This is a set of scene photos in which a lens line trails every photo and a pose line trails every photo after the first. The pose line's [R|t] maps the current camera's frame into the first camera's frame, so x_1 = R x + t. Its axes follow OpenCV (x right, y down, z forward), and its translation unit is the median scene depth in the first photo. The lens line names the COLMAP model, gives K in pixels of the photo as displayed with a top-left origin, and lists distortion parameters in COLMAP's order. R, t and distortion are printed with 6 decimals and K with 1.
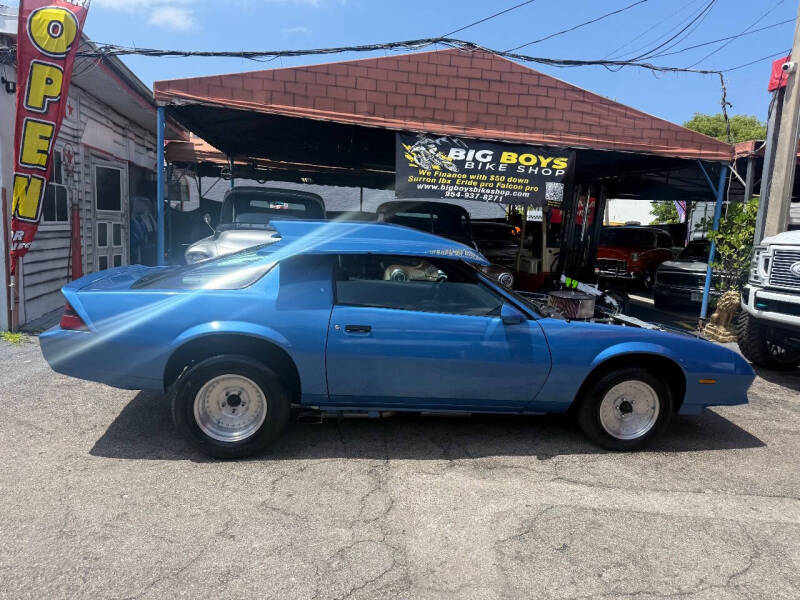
lens RADIAL K [[563.3, 0, 398.6], [0, 563.3, 299.8], [0, 0, 1]] dist [0.023443, -0.031439]
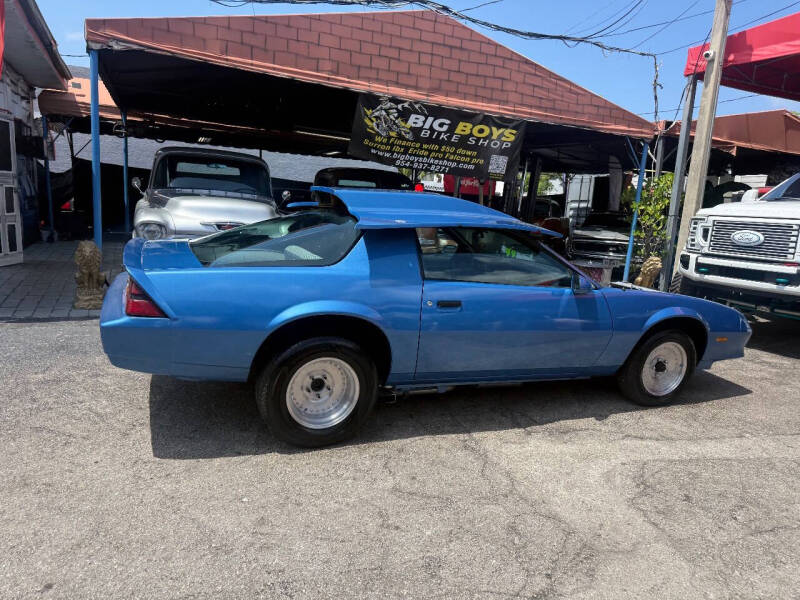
lens RADIAL K [[568.0, 0, 398.8], [0, 568.0, 301.9], [0, 0, 1]] dist [0.005013, -0.008865]
pose [[0.969168, -0.033055, 0.244172, -0.189390], [0.018317, 0.997884, 0.062385, -0.006749], [-0.245717, -0.055989, 0.967723, 0.036218]]
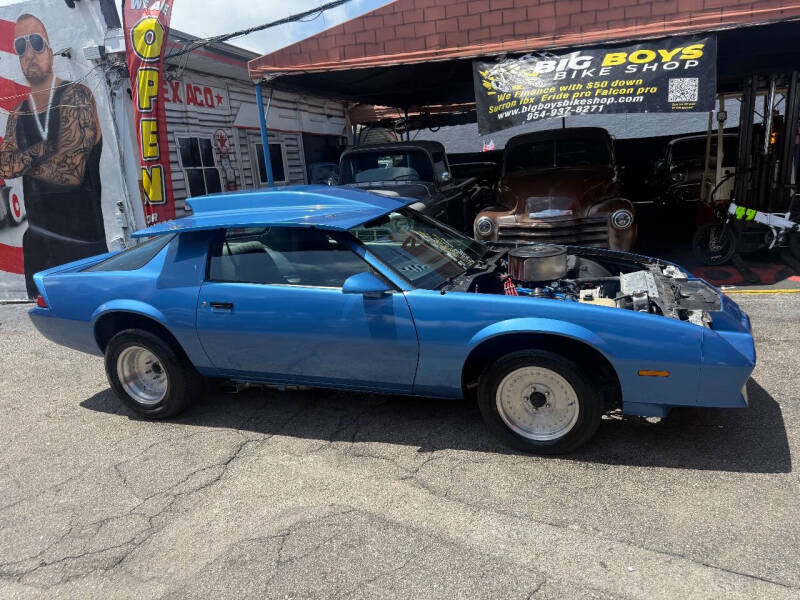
lens RADIAL K [[568.0, 0, 398.8], [0, 568.0, 301.9], [0, 0, 1]] dist [0.005013, -0.008865]
pose [[0.873229, -0.004788, -0.487286, 0.330745], [0.058337, 0.993788, 0.094777, -0.014317], [0.483805, -0.111189, 0.868084, 0.134861]]
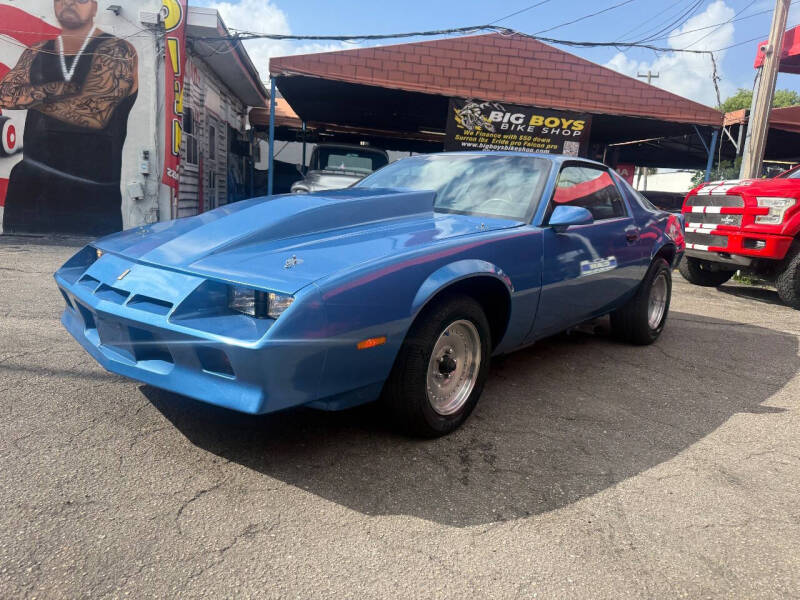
lens RADIAL K [[568.0, 0, 398.8], [0, 568.0, 301.9], [0, 0, 1]] dist [0.005013, -0.008865]
pose [[0.997568, 0.030962, -0.062450, -0.025506], [-0.028240, 0.998632, 0.044011, 0.115218], [0.063727, -0.042140, 0.997077, -0.324940]]
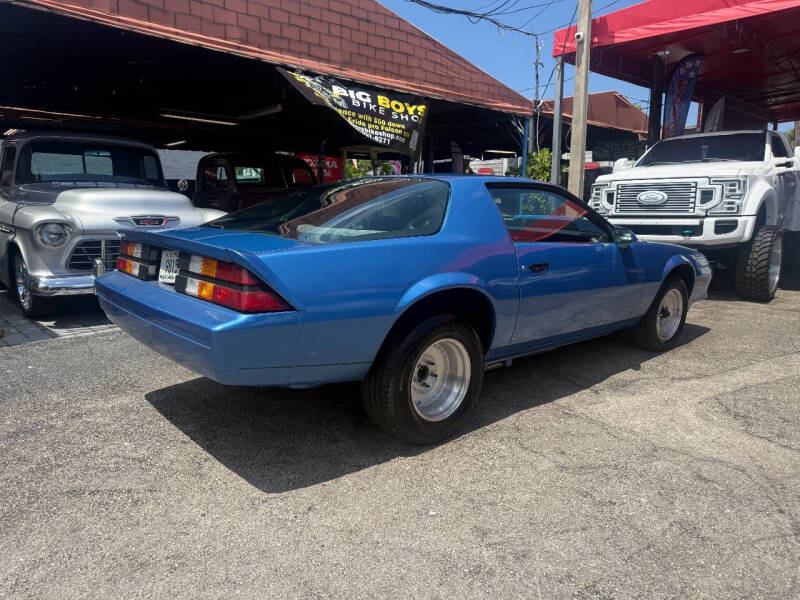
lens RADIAL K [[572.8, 0, 398.2], [0, 572.8, 300.6], [0, 0, 1]] dist [0.000679, -0.002683]
pose [[0.833022, -0.141171, 0.534925, -0.366373], [0.112755, 0.989924, 0.085659, 0.000858], [-0.541627, -0.011040, 0.840546, 0.164458]]
